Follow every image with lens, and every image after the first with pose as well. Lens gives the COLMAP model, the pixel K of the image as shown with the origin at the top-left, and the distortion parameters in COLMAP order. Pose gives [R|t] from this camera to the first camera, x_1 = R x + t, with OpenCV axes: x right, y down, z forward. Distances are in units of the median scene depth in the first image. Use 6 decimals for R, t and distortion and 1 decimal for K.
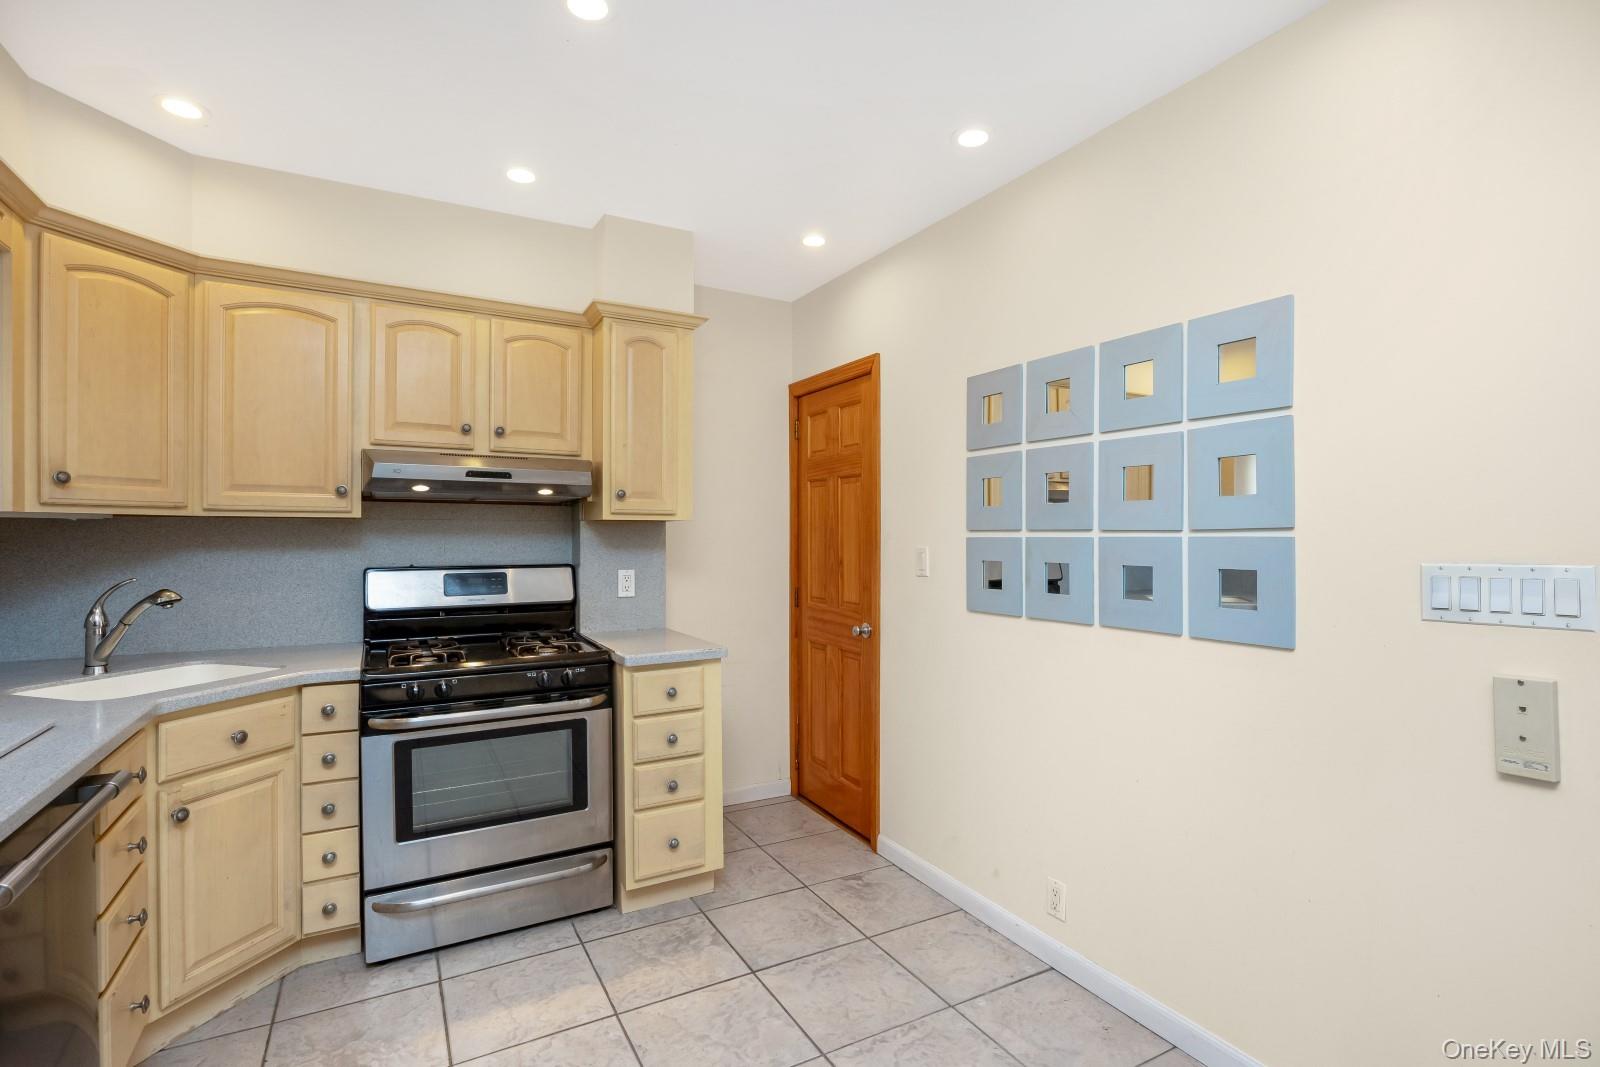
lens RADIAL K [[767.1, 0, 800.0], [0, 767.1, 533.5], [0, 0, 1]] dist [-0.015203, 0.000043]
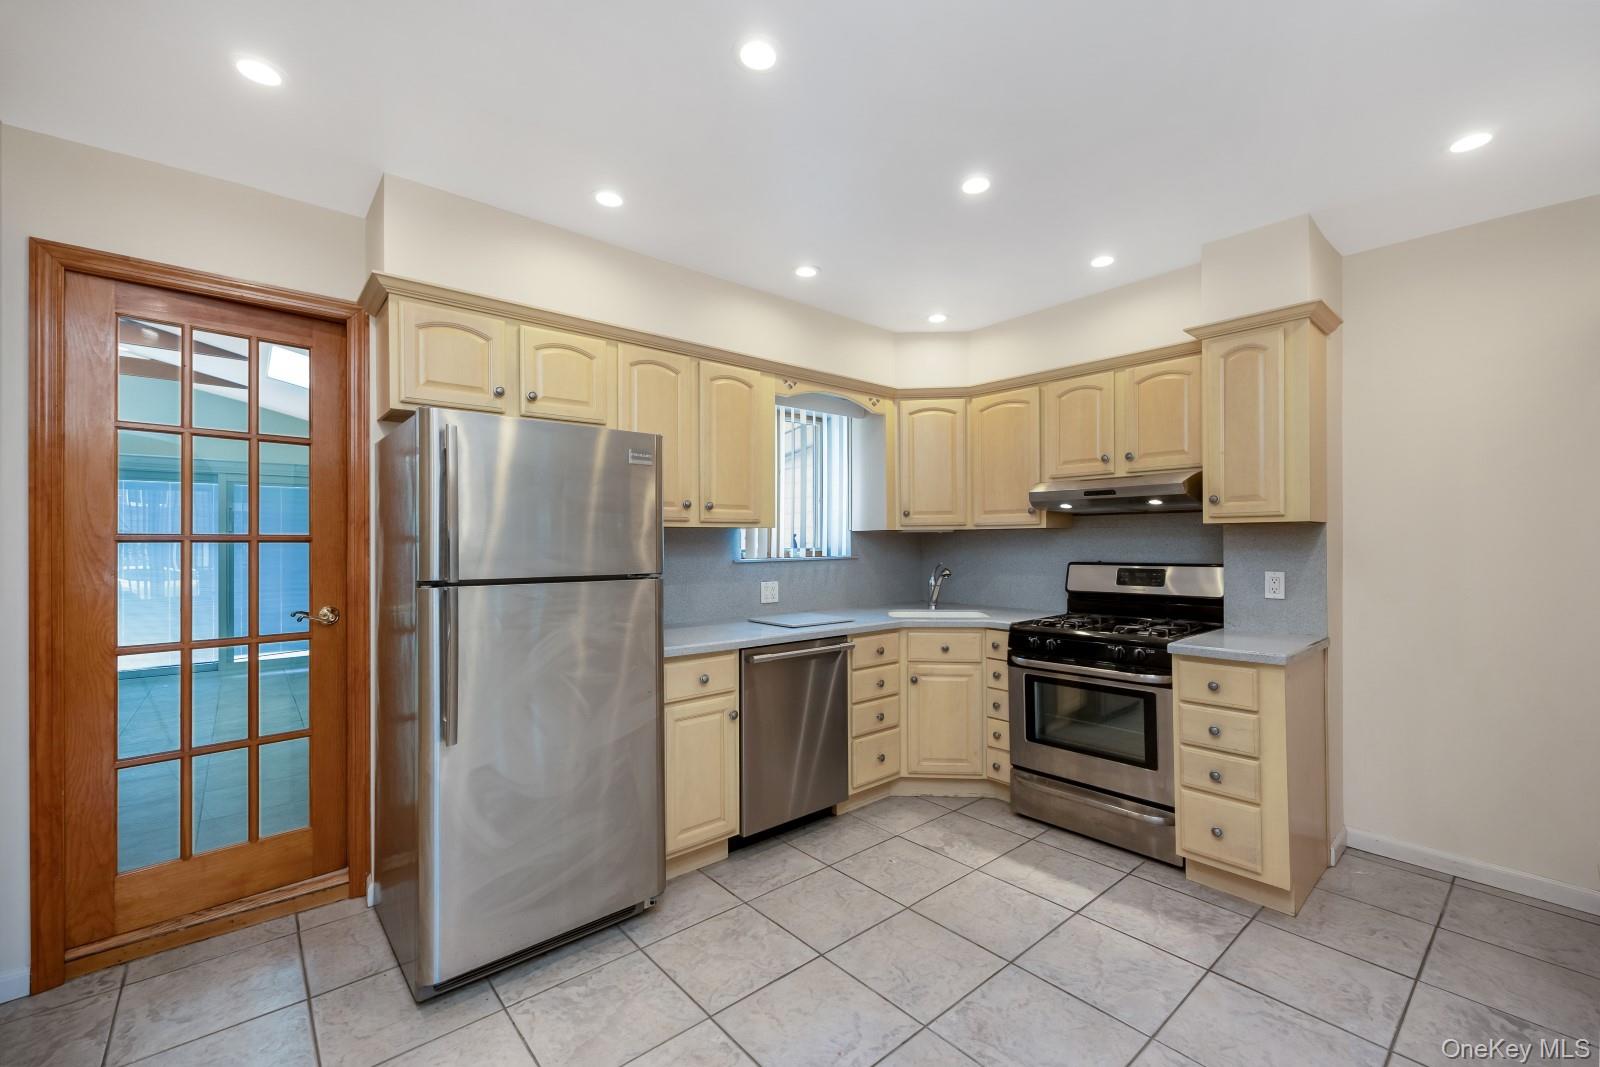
lens RADIAL K [[653.6, 0, 794.5], [0, 653.6, 537.7], [0, 0, 1]] dist [-0.003921, -0.000207]
pose [[0.185466, -0.010815, -0.982591, 0.610939], [0.006627, 0.999930, -0.009755, 0.008224], [0.982628, -0.004702, 0.185525, 0.272238]]
